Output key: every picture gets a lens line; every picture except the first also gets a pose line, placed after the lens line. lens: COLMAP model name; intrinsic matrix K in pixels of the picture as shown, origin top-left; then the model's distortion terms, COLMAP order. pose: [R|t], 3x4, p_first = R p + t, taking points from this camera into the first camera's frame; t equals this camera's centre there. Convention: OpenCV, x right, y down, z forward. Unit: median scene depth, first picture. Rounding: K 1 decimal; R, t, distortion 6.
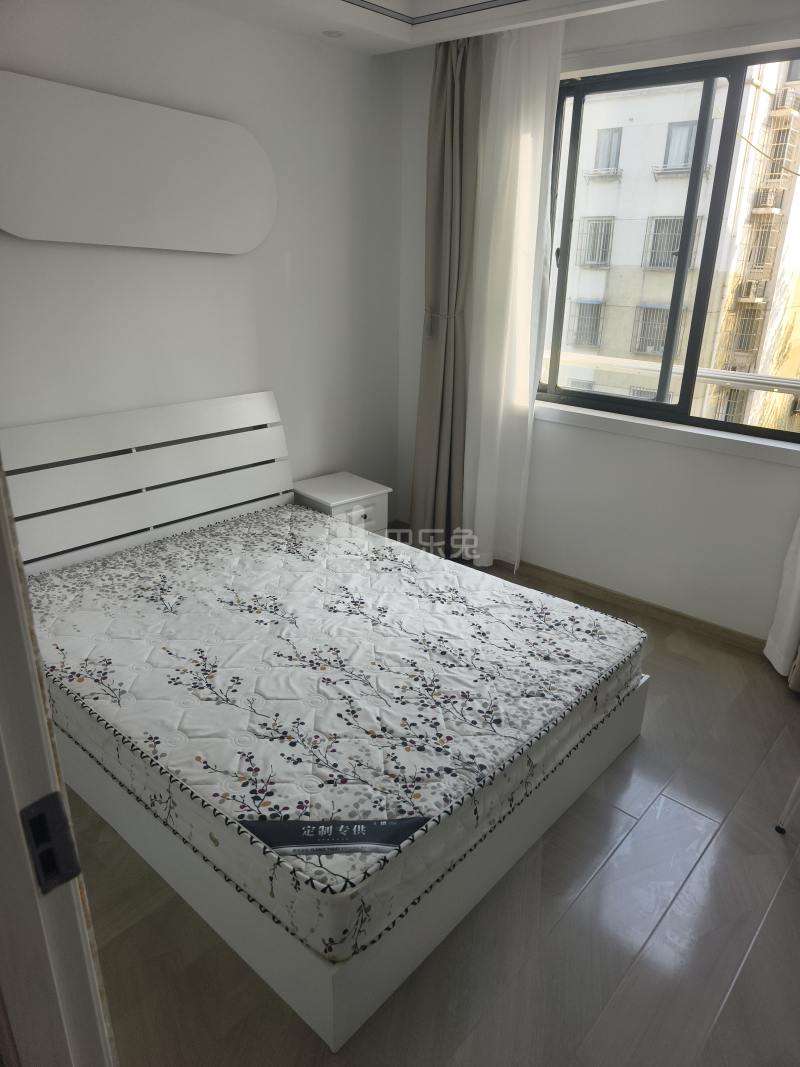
lens RADIAL K [[712.8, 0, 408.6], [0, 712.8, 535.7], [0, 0, 1]] dist [0.032120, -0.030844]
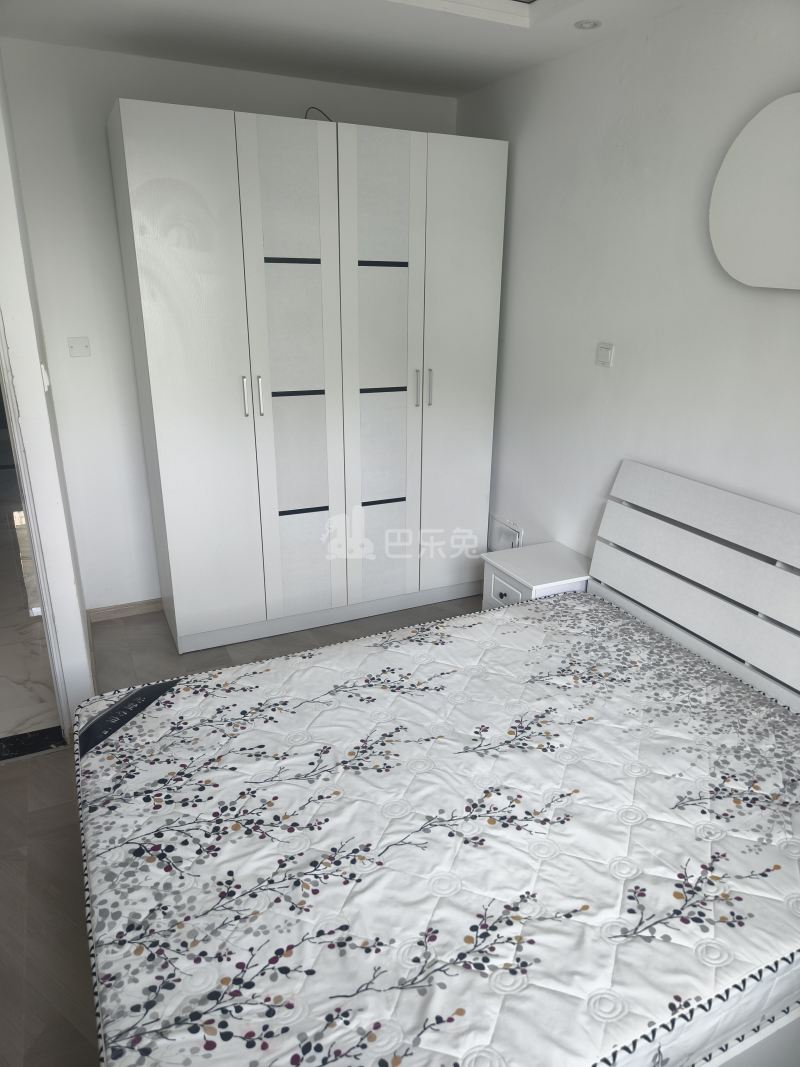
lens RADIAL K [[712.8, 0, 410.3], [0, 712.8, 528.5], [0, 0, 1]] dist [0.032120, -0.030844]
pose [[-0.385981, 0.273284, -0.881098, 0.524107], [-0.360728, 0.834353, 0.416809, -0.415174], [0.849055, 0.478717, -0.223463, 1.075157]]
